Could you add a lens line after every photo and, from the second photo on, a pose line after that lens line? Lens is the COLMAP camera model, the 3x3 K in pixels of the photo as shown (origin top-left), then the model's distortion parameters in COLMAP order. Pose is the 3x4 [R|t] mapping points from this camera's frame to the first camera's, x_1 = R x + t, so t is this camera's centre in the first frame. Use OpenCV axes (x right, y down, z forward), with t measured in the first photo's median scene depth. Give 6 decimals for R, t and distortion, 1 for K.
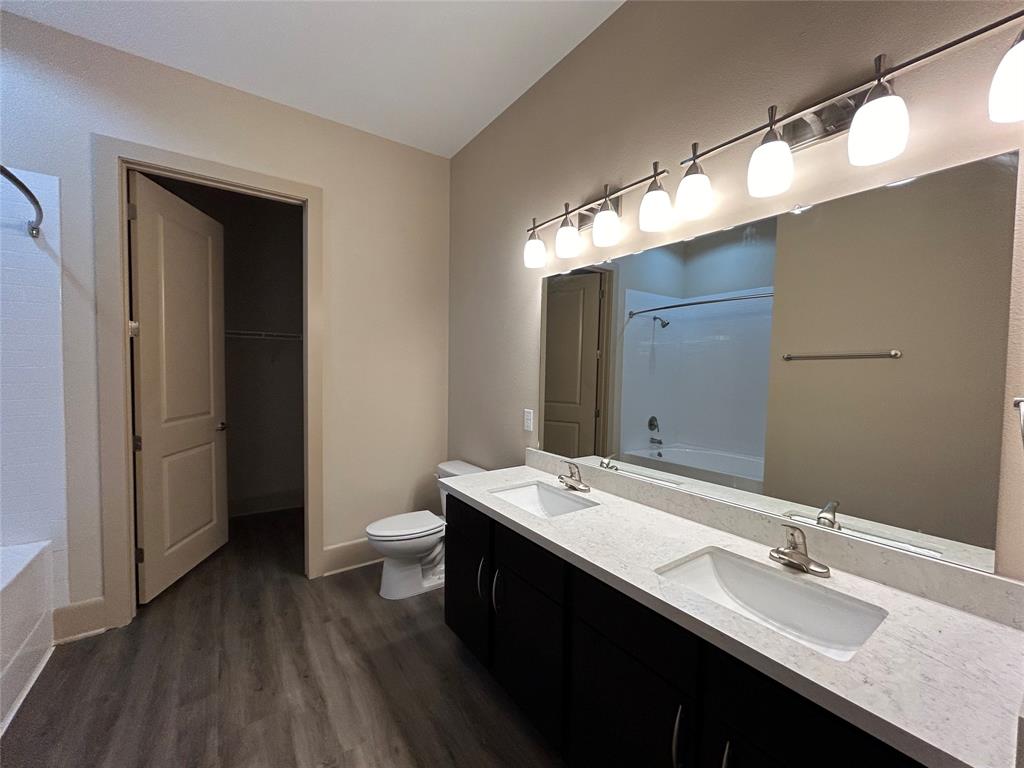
lens RADIAL K [[410.4, 0, 512.0], [0, 410.4, 384.0], [0, 0, 1]] dist [0.000039, -0.000002]
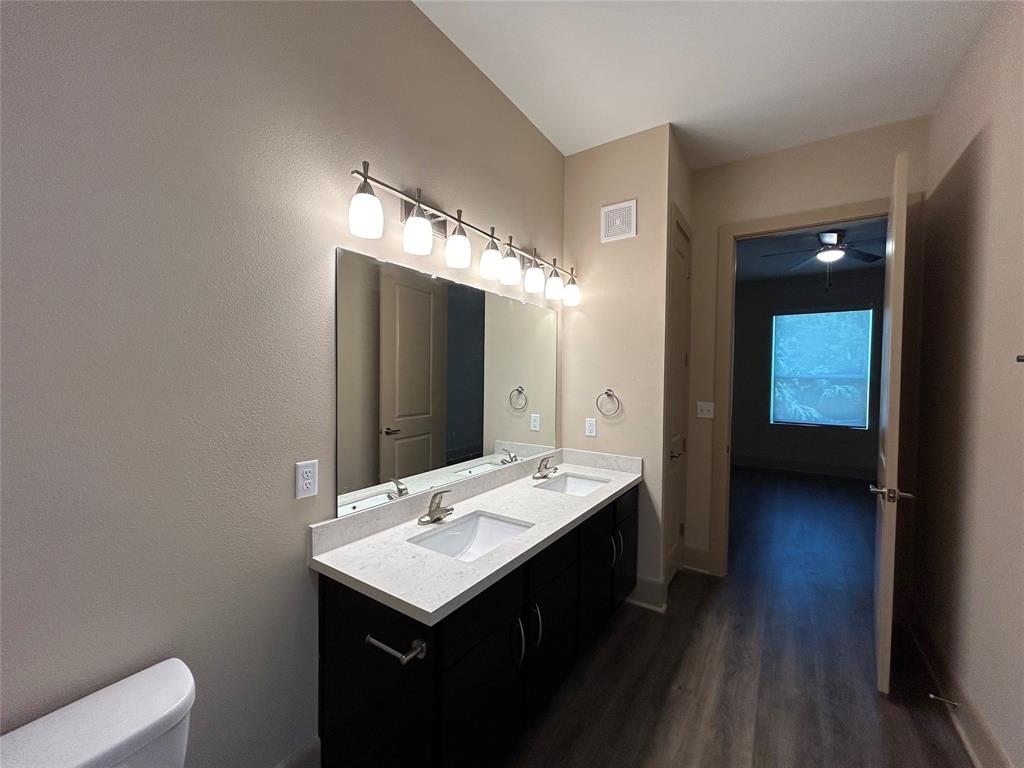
lens RADIAL K [[410.4, 0, 512.0], [0, 410.4, 384.0], [0, 0, 1]] dist [0.000039, -0.000002]
pose [[-0.358053, -0.043978, 0.932665, -0.815880], [0.011547, 0.998605, 0.051521, -0.099152], [-0.933630, 0.029217, -0.357045, 1.276271]]
